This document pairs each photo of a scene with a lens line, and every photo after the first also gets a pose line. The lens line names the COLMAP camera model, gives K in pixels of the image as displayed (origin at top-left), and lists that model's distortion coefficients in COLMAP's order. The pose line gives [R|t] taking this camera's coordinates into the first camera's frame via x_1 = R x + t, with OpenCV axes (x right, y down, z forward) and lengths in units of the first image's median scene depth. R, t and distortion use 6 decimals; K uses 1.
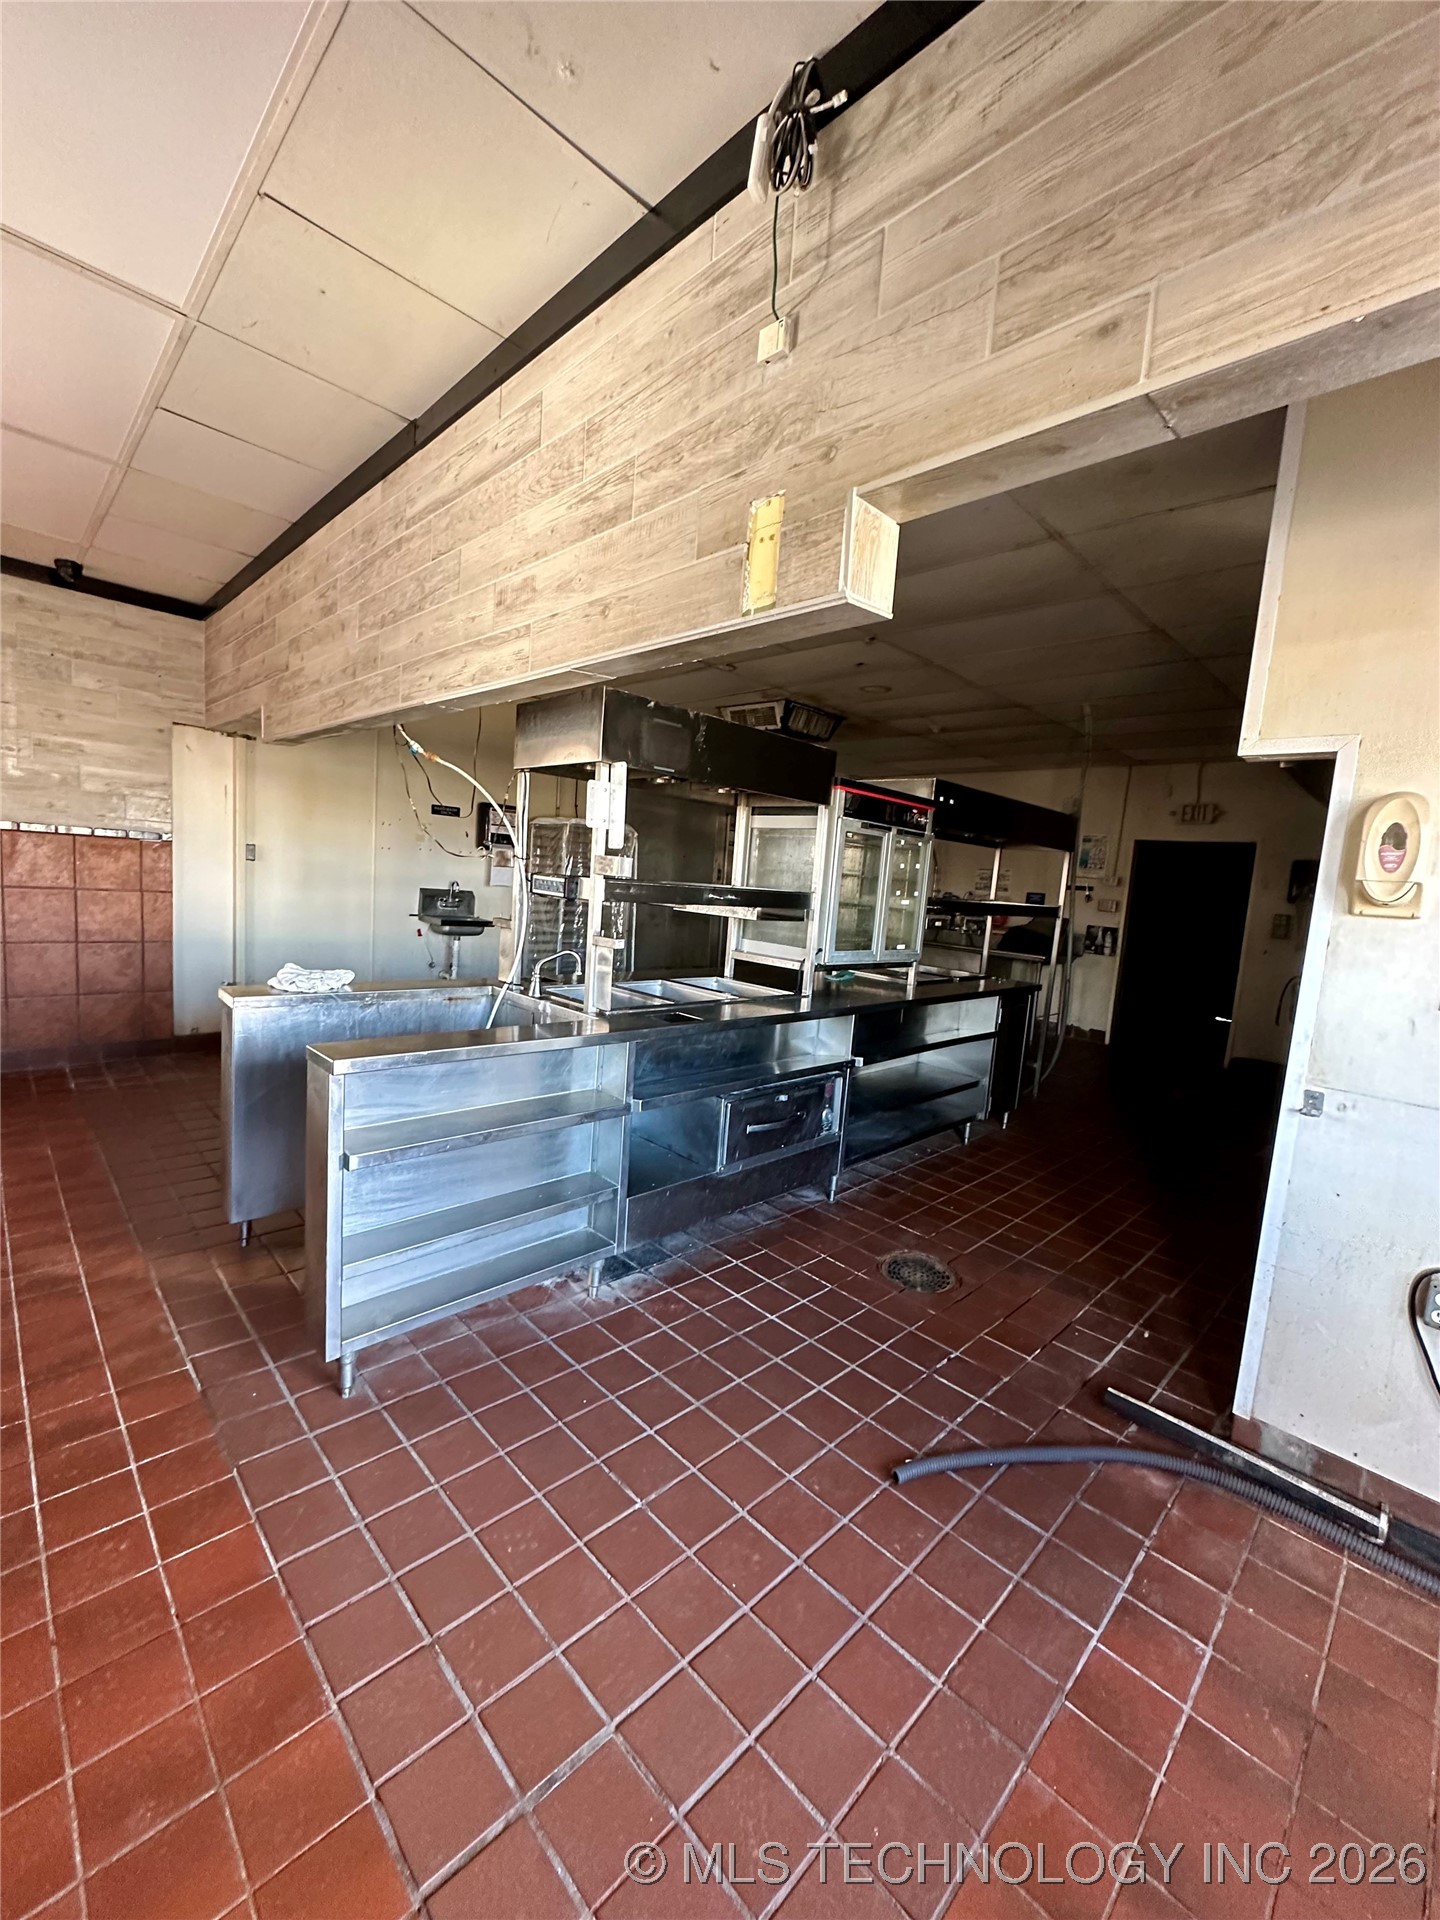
lens RADIAL K [[770.9, 0, 719.7], [0, 770.9, 962.4], [0, 0, 1]] dist [-0.002135, 0.000508]
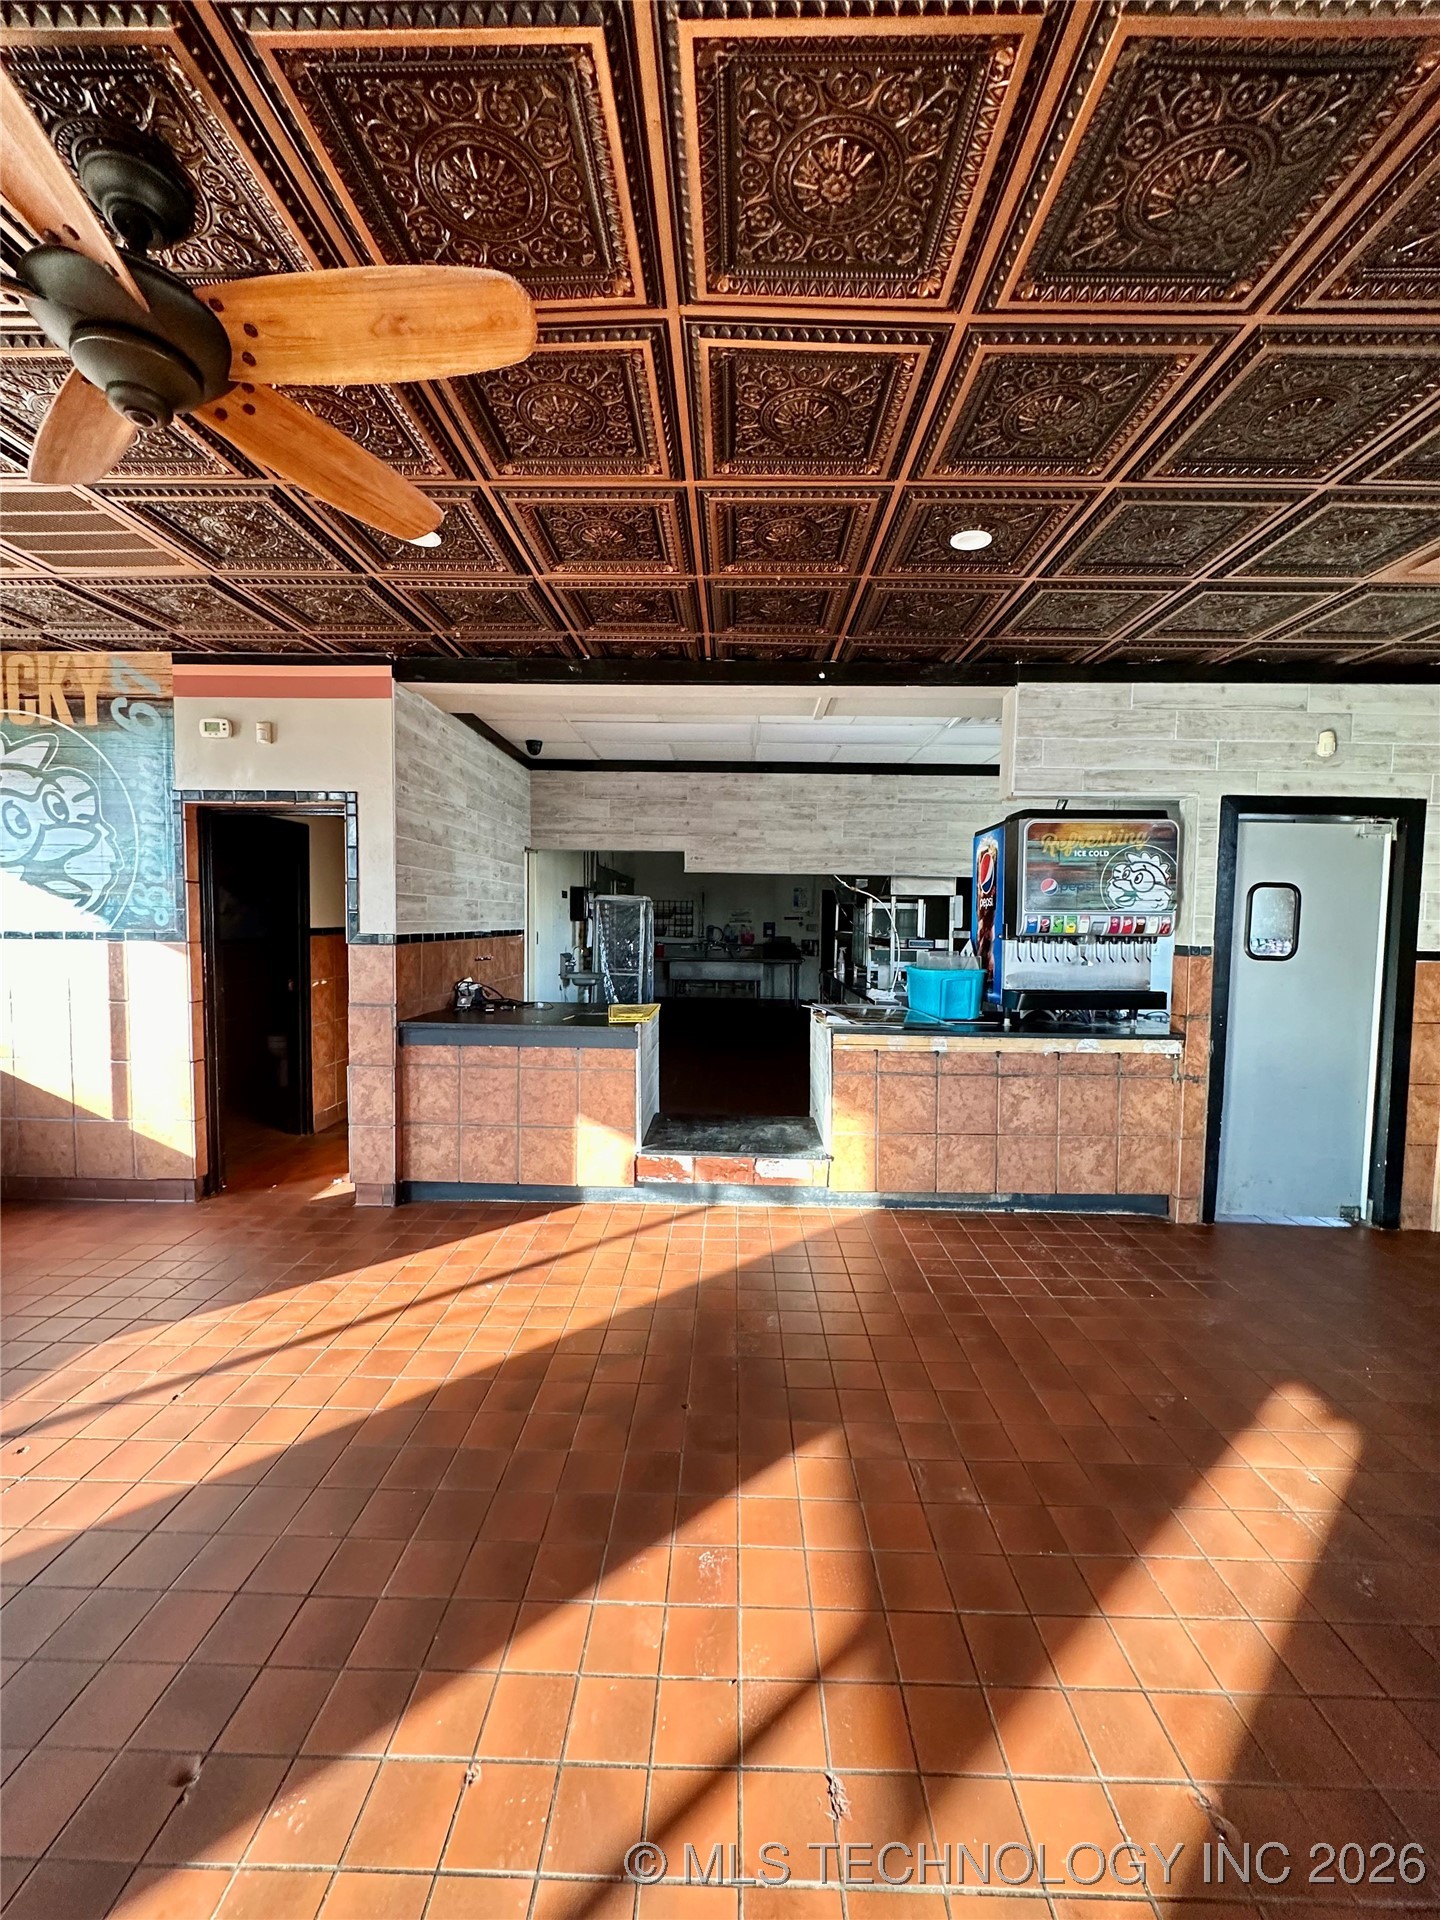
lens RADIAL K [[770.9, 0, 721.4], [0, 770.9, 962.2], [0, 0, 1]] dist [-0.002135, 0.000508]
pose [[0.714991, -0.102563, 0.691570, -1.516225], [0.117242, 0.992762, 0.026018, -0.116202], [-0.689233, 0.062479, 0.721841, -0.196738]]
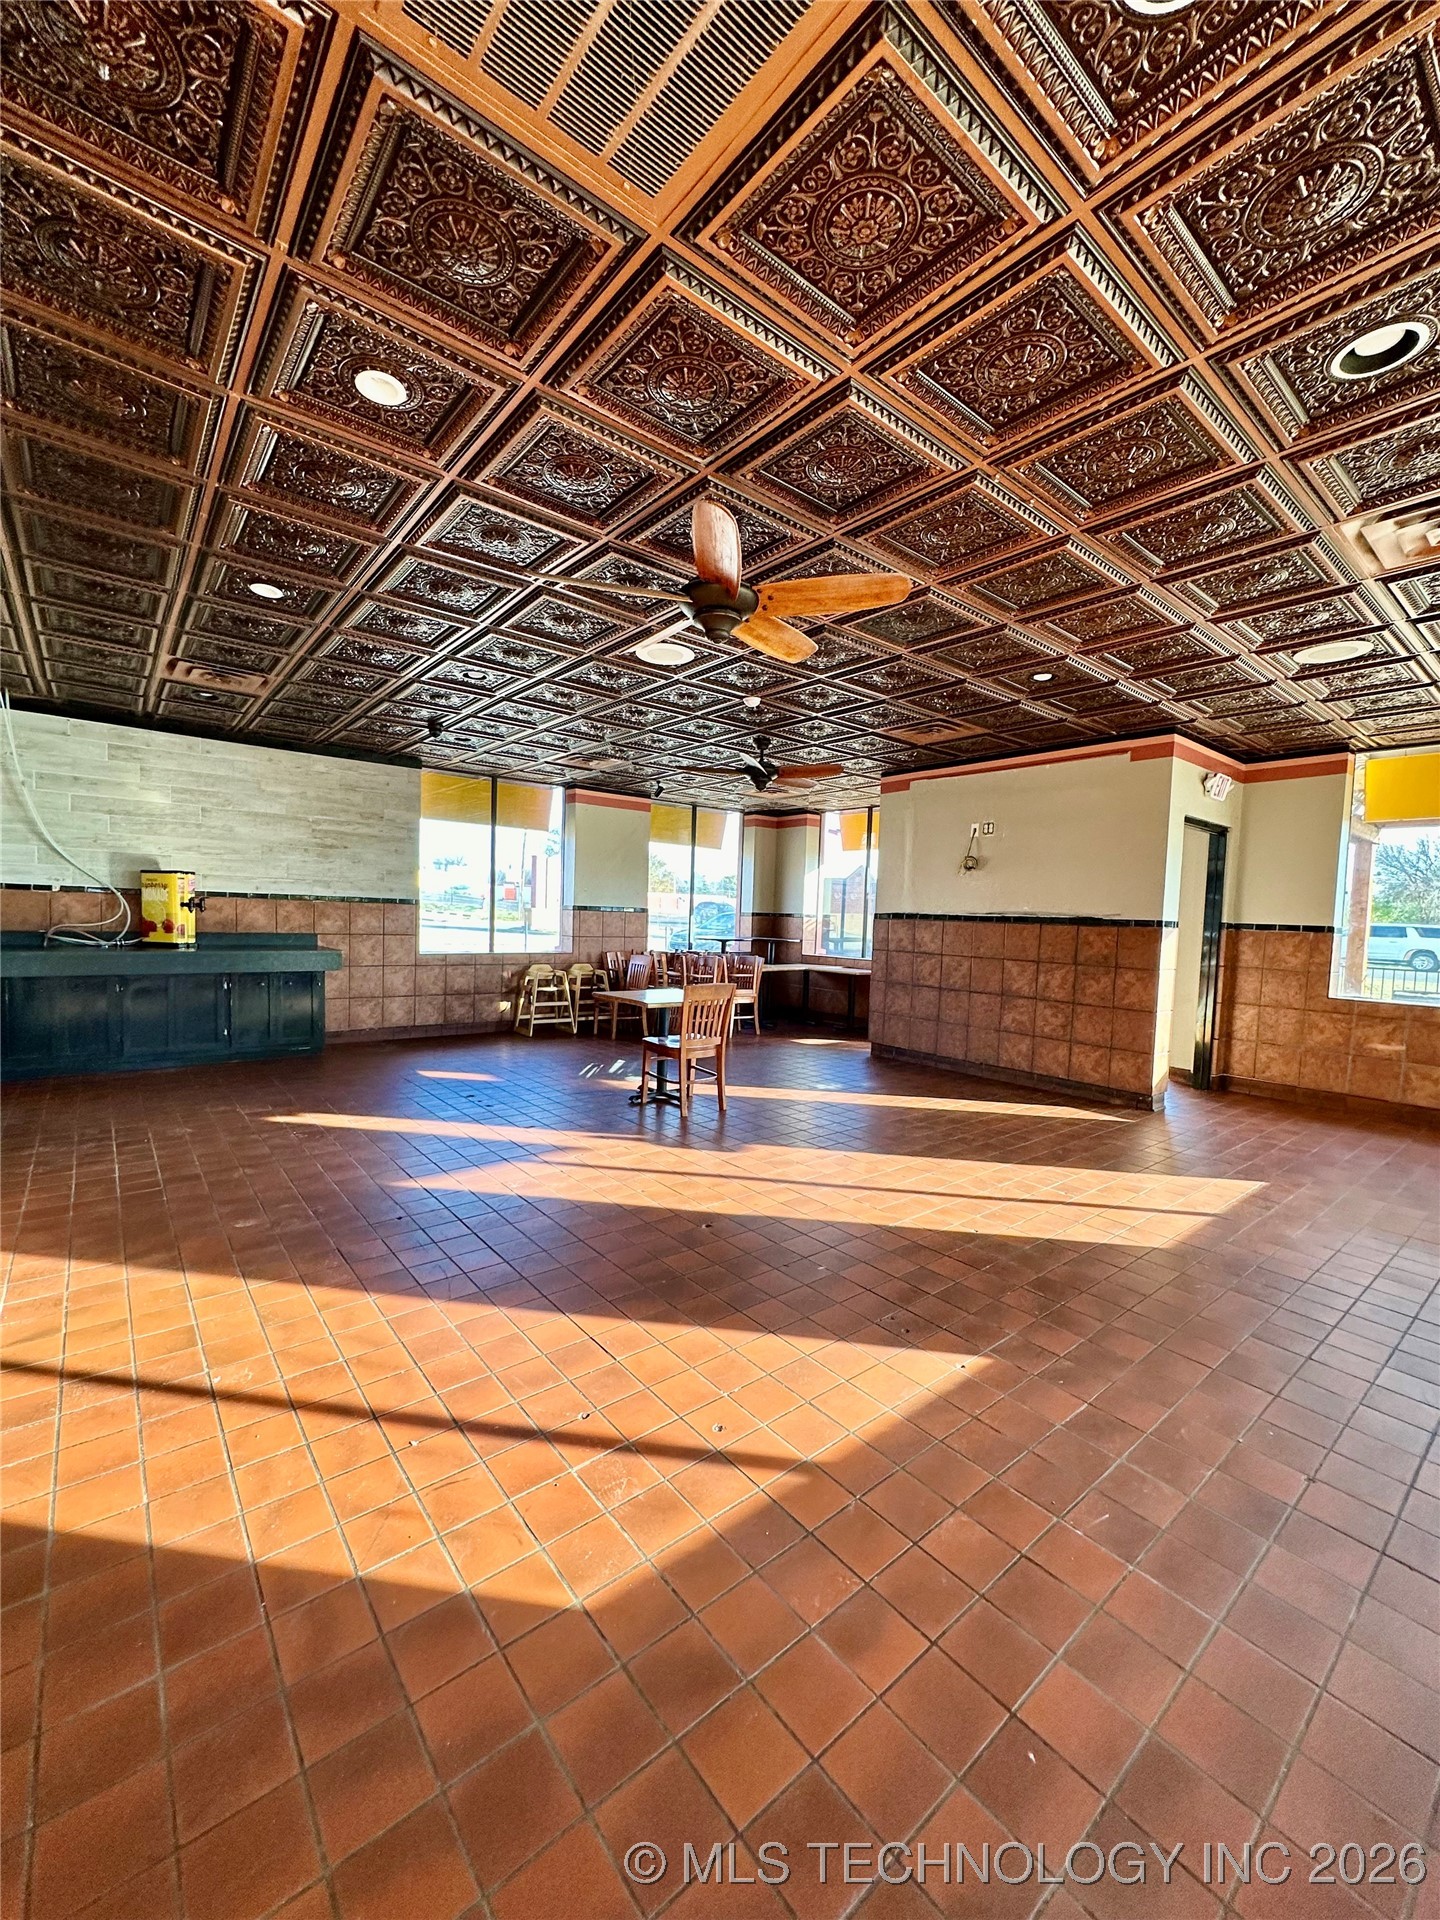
lens RADIAL K [[770.9, 0, 721.3], [0, 770.9, 948.8], [0, 0, 1]] dist [-0.002135, 0.000508]
pose [[-0.990997, -0.108025, 0.079095, -1.534966], [-0.093921, 0.981925, 0.164321, -0.207504], [-0.095417, 0.155412, -0.983231, 0.927174]]
